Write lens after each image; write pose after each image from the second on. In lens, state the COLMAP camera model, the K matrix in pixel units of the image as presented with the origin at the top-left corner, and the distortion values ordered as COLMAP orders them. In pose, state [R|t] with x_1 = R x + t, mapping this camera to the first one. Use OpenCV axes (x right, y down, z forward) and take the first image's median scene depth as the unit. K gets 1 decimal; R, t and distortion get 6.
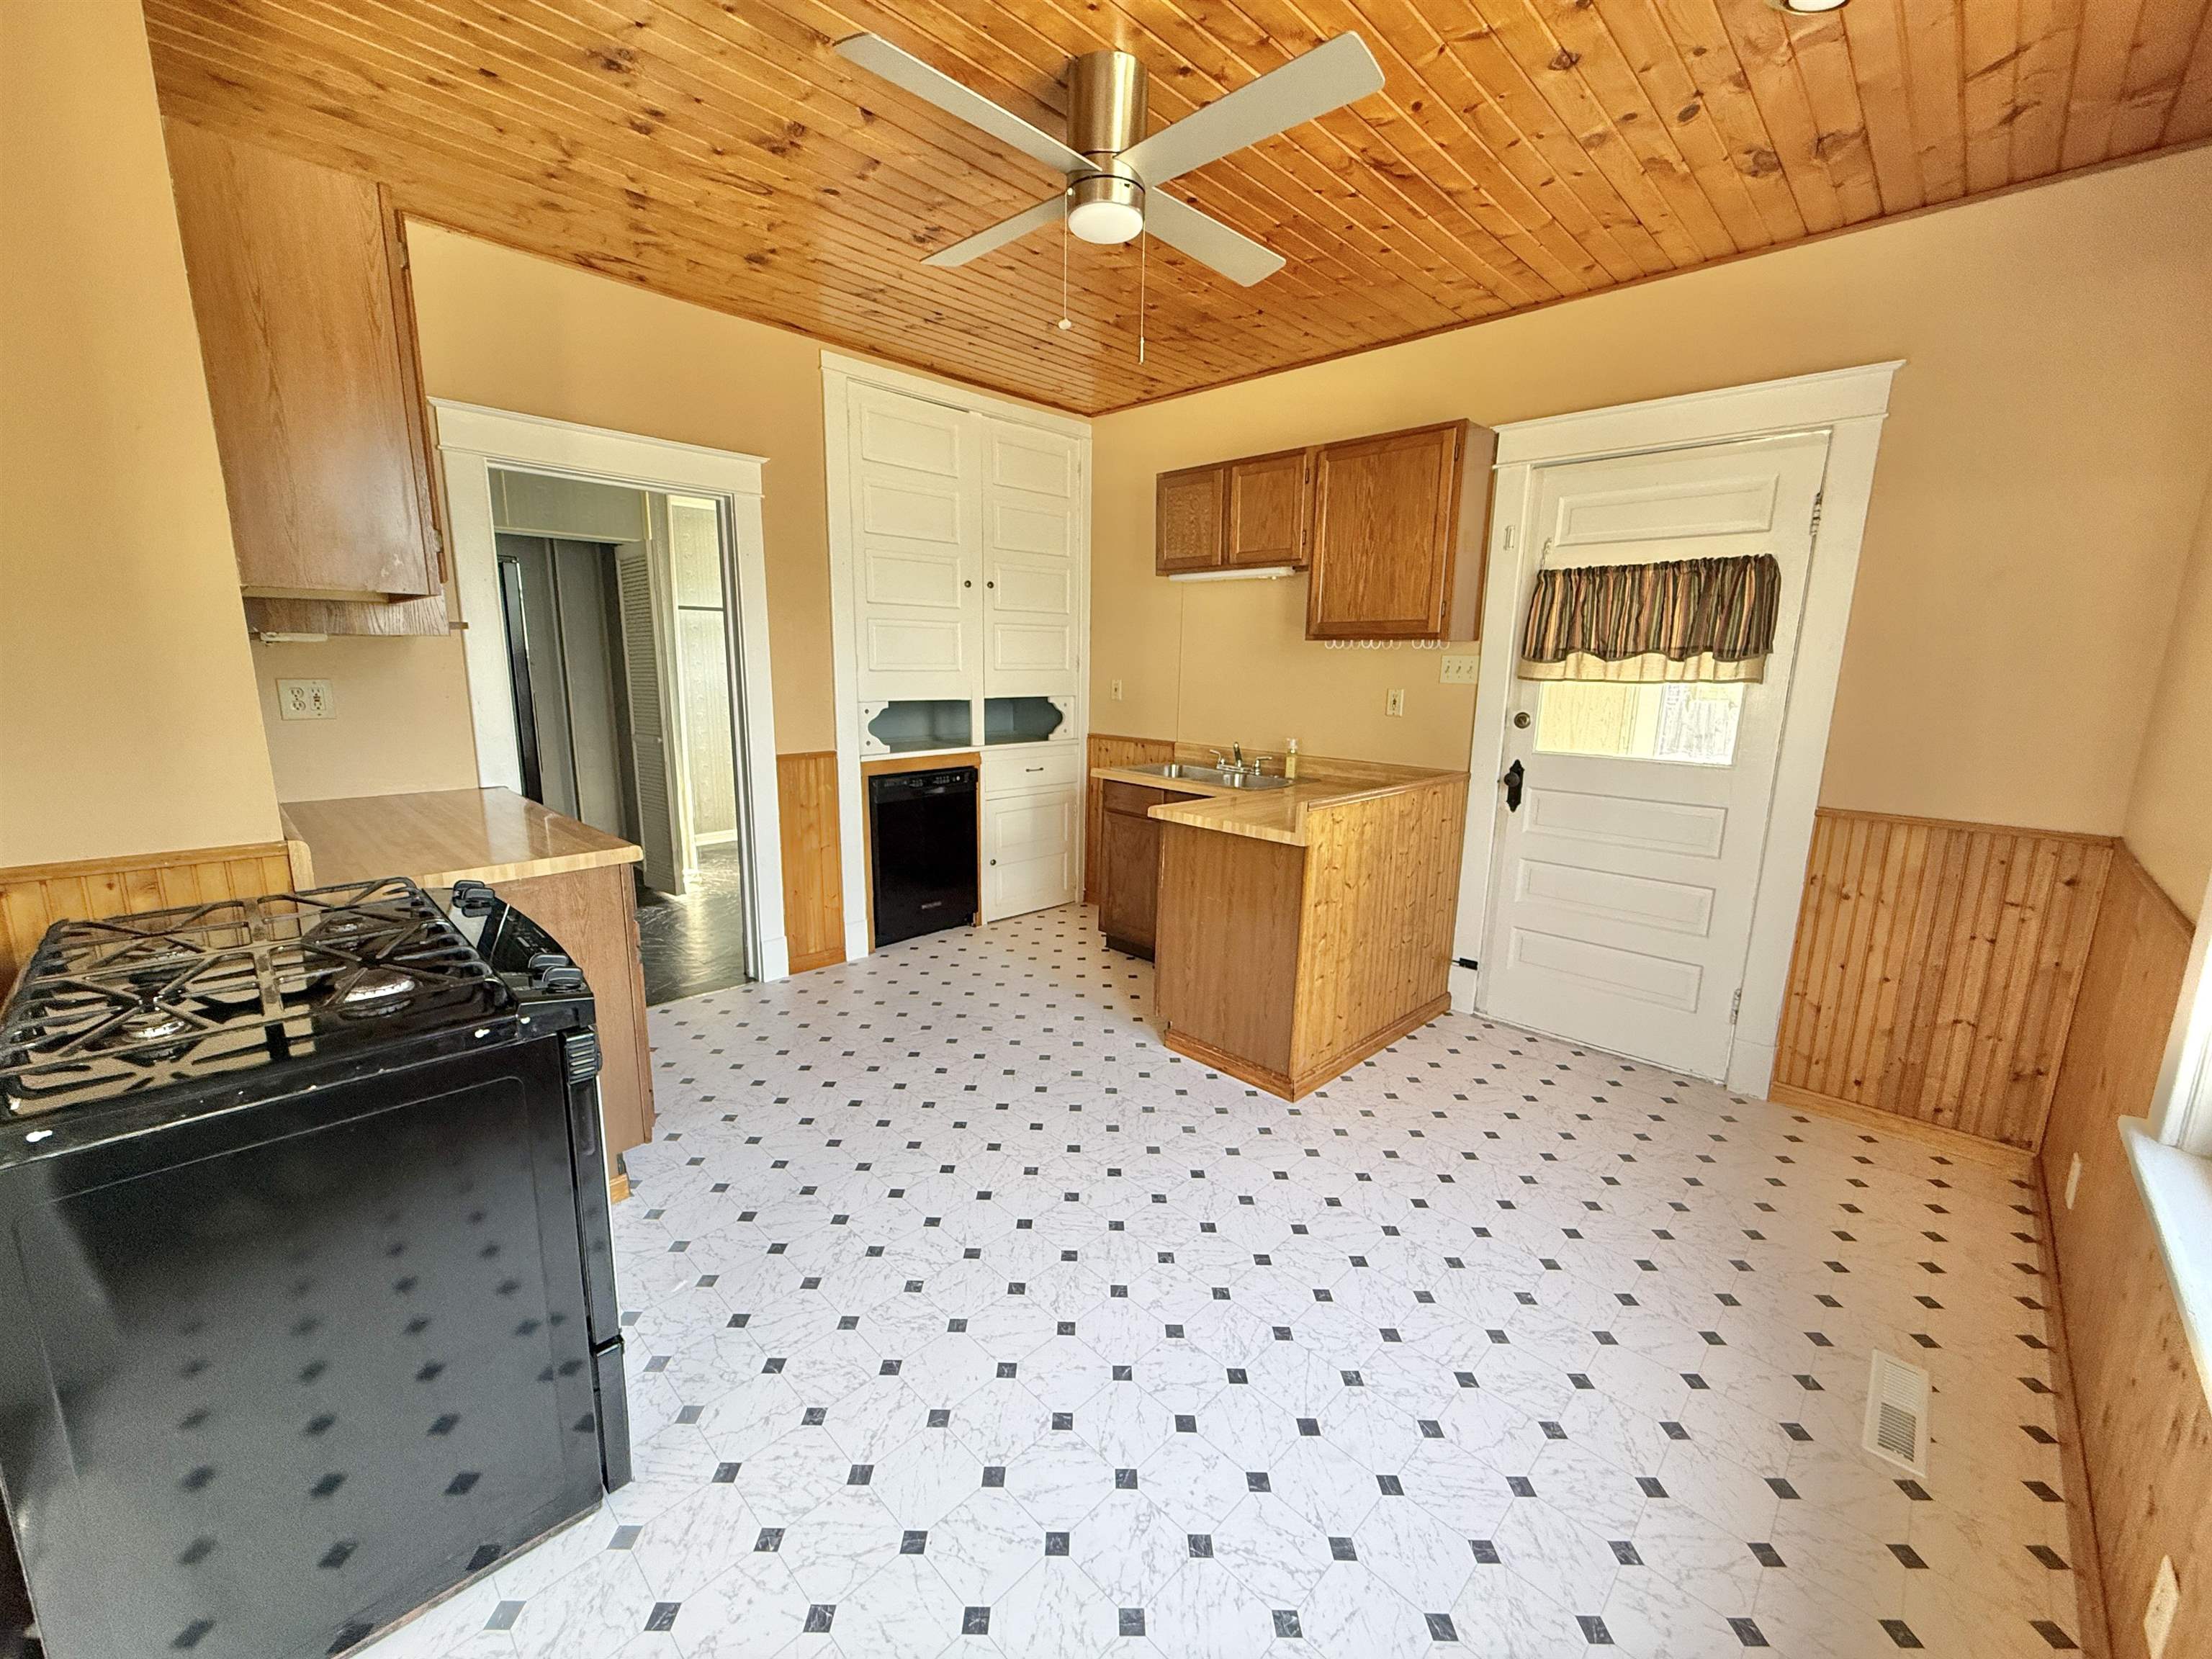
lens RADIAL K [[888.4, 0, 1106.0], [0, 888.4, 829.5], [0, 0, 1]] dist [0.000041, 0.000689]
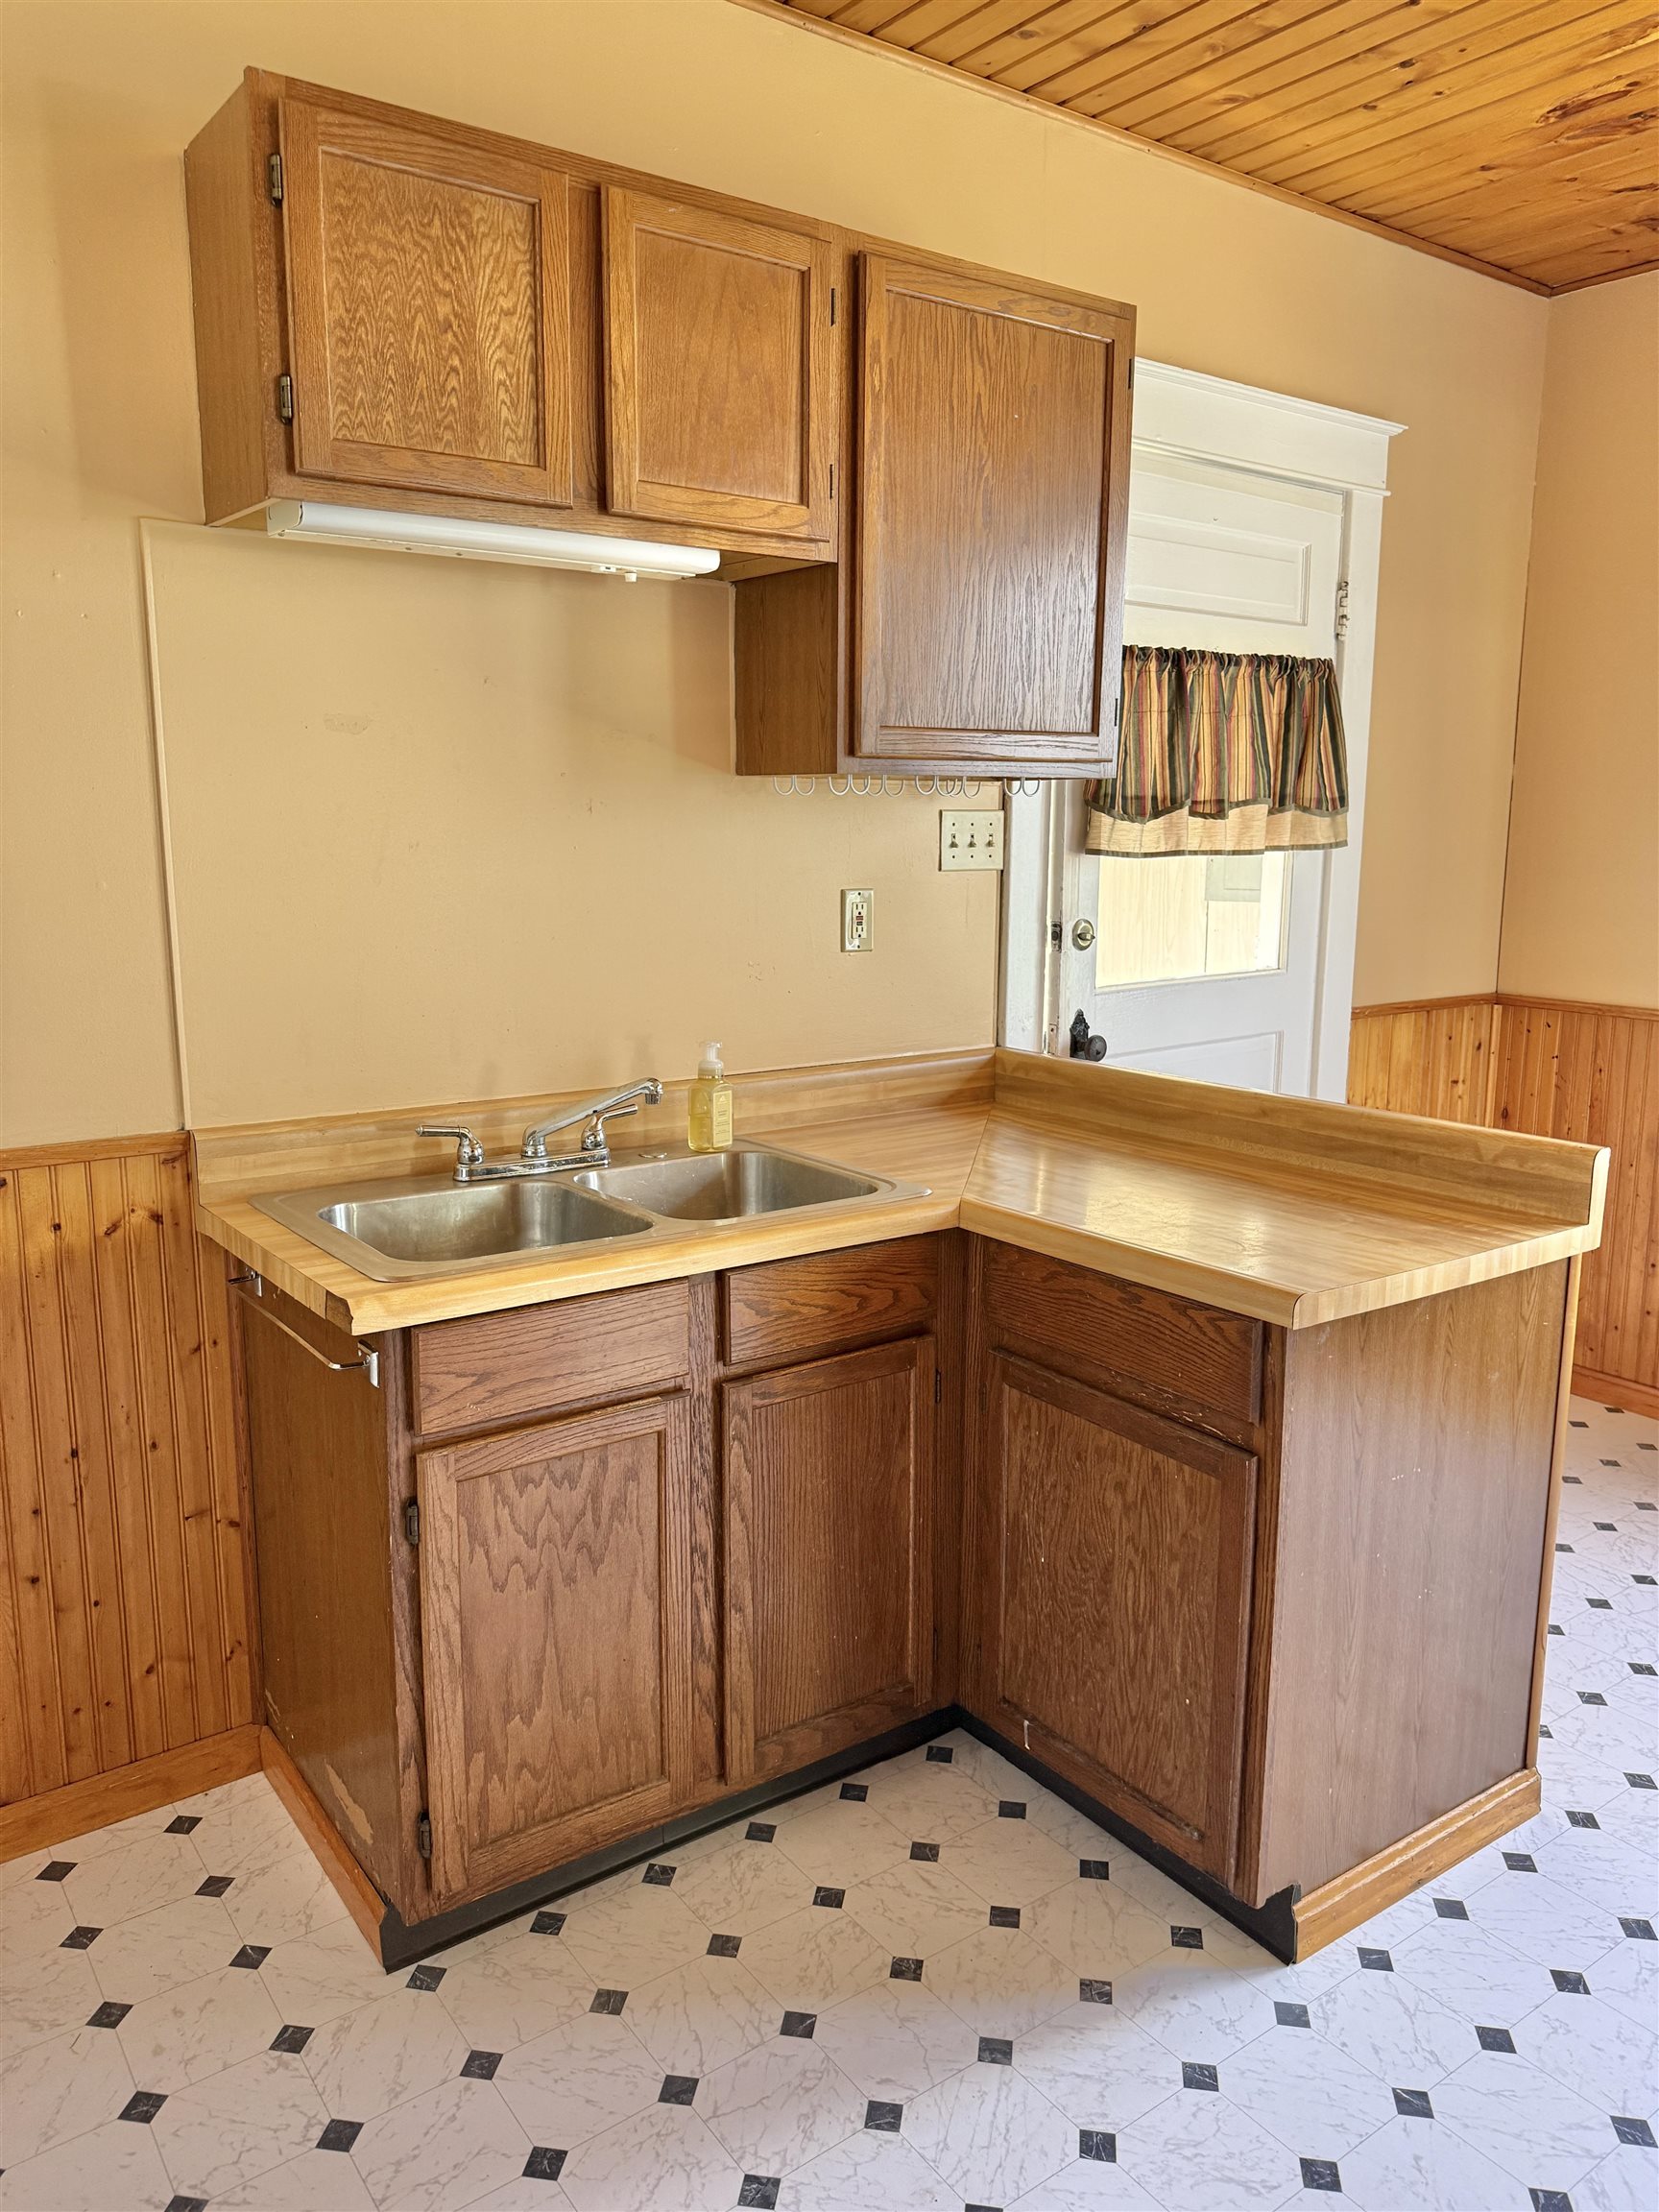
lens RADIAL K [[1547.0, 0, 829.5], [0, 1547.0, 1106.0], [0, 0, 1]] dist [0.070427, -0.098903]
pose [[0.161816, -0.196359, 0.967088, -0.559738], [0.185312, 0.968615, 0.165662, -0.244627], [-0.969265, 0.152406, 0.193126, 1.187741]]
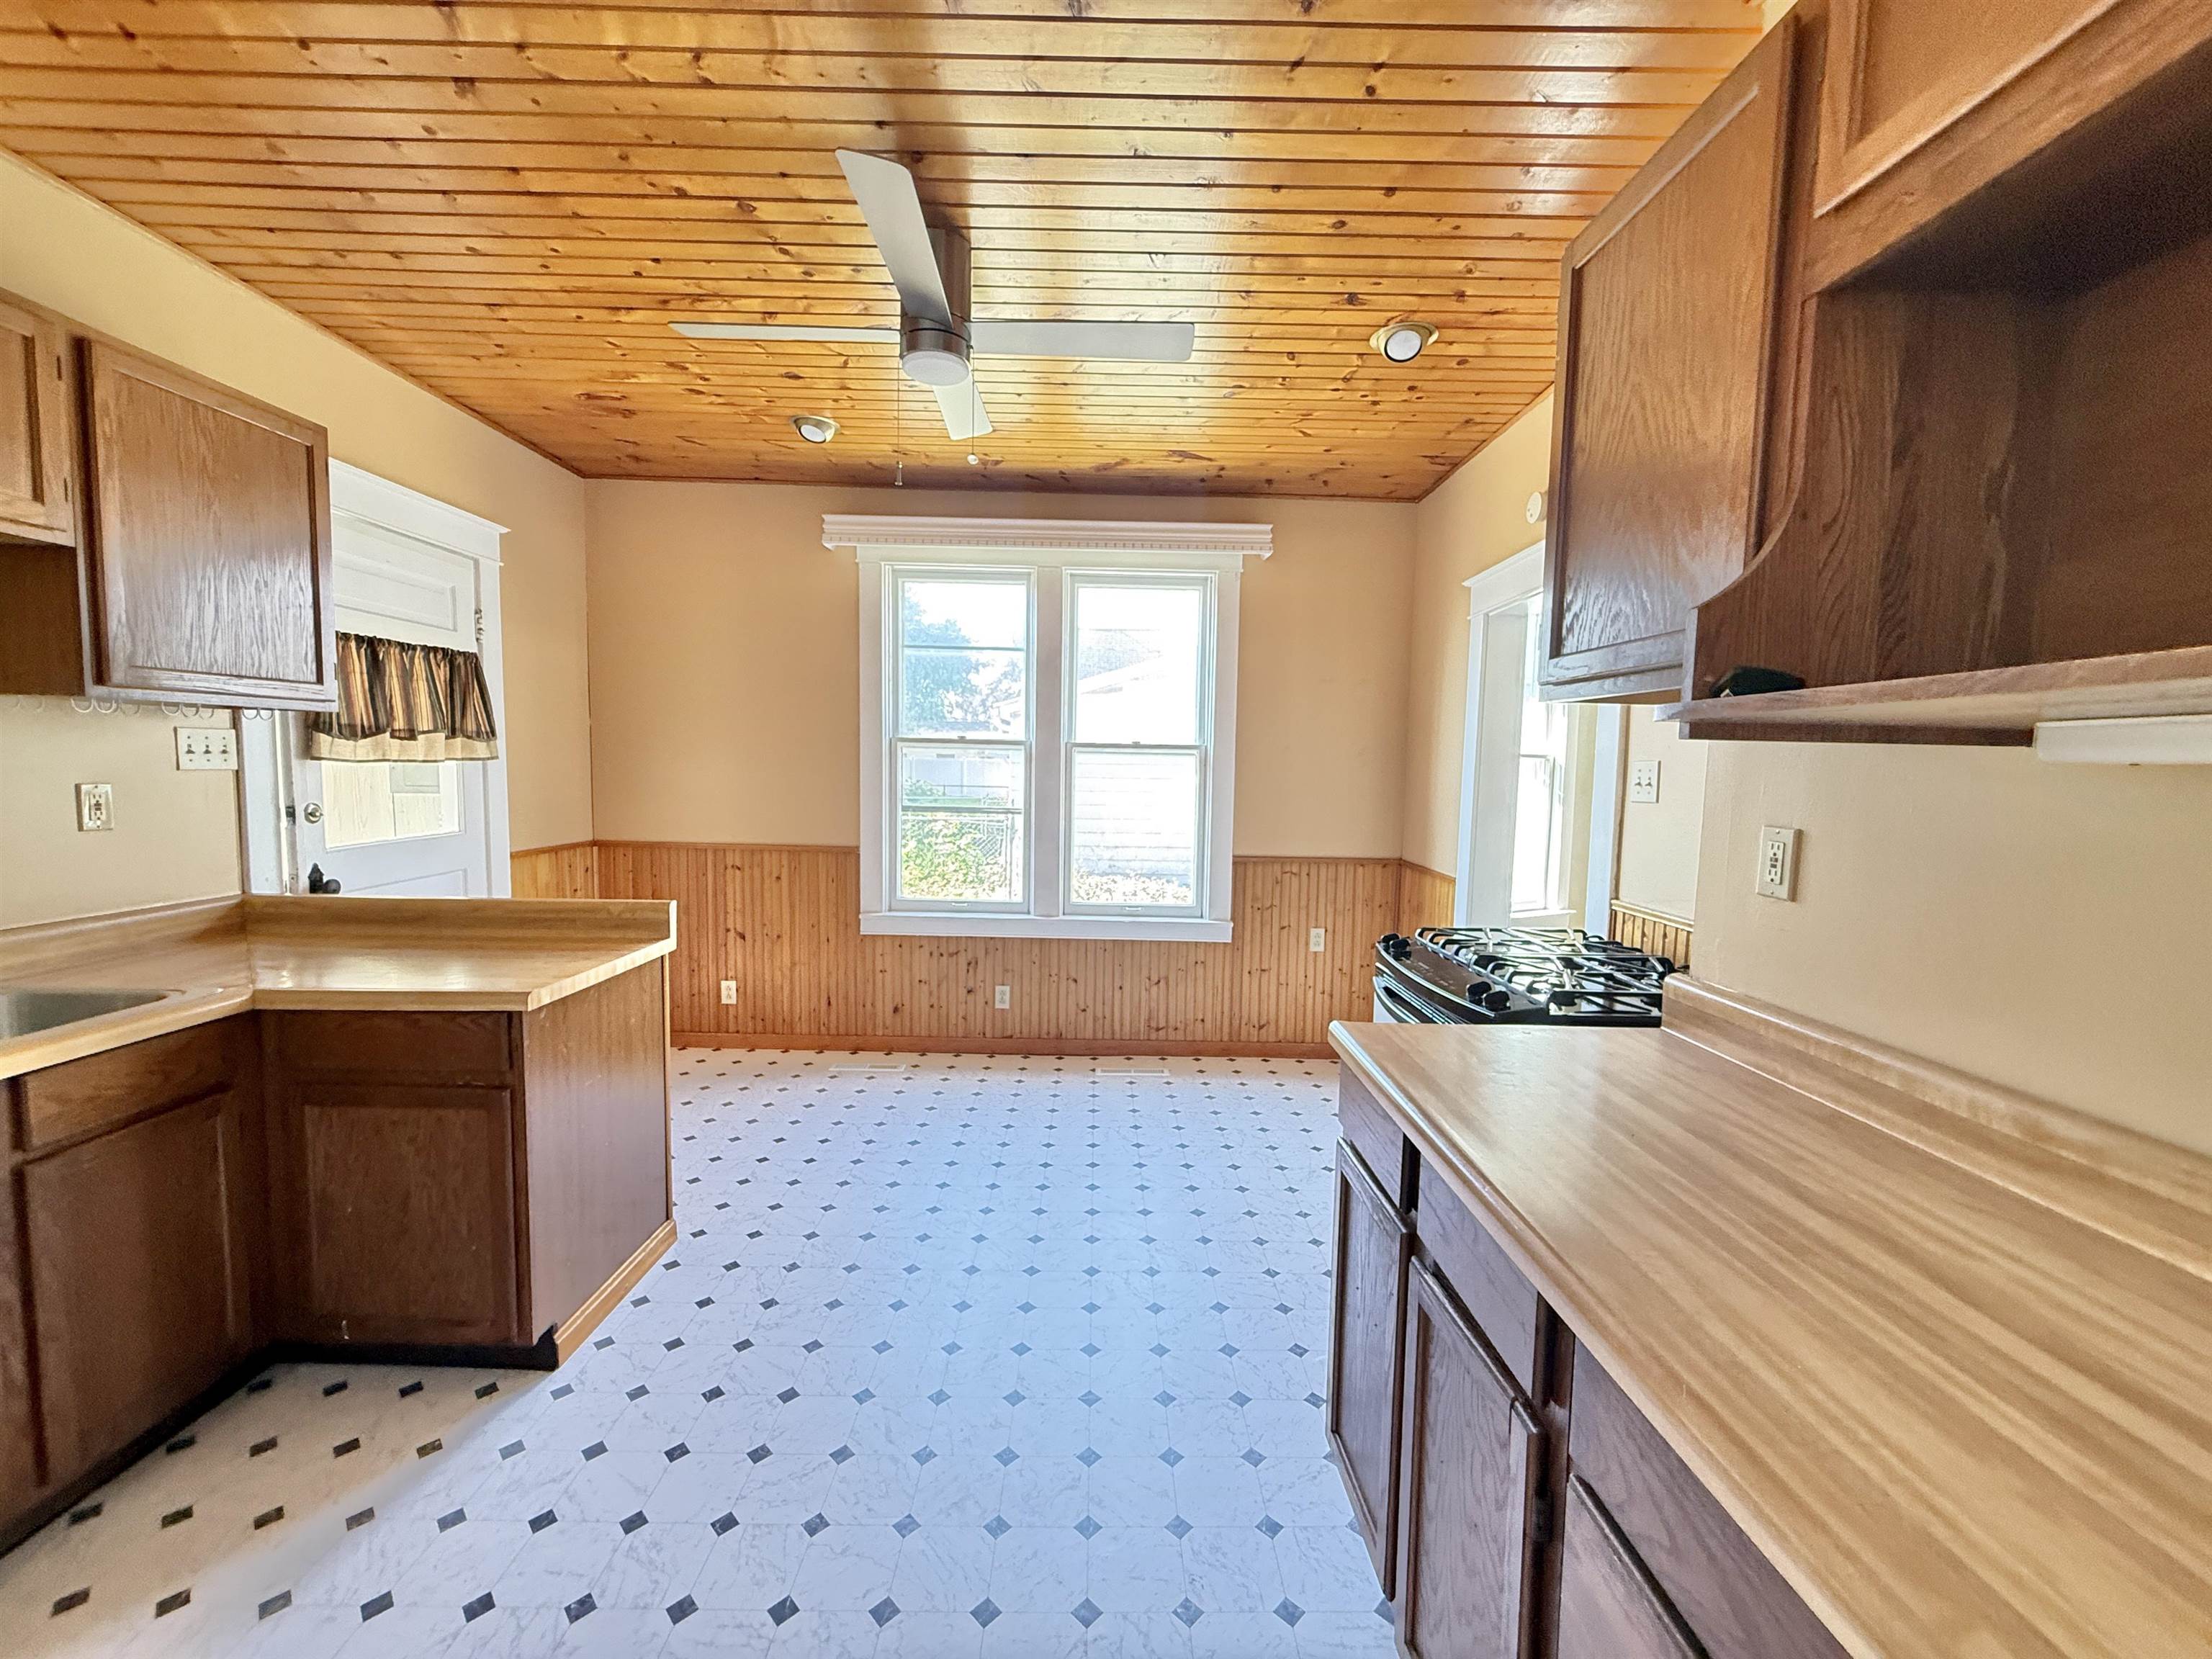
lens RADIAL K [[888.4, 0, 1106.0], [0, 888.4, 829.5], [0, 0, 1]] dist [0.000041, 0.000689]
pose [[-0.708164, -0.086841, 0.700687, -0.711317], [0.098944, 0.970408, 0.220269, -0.255549], [-0.699081, 0.225316, -0.678615, 1.264305]]
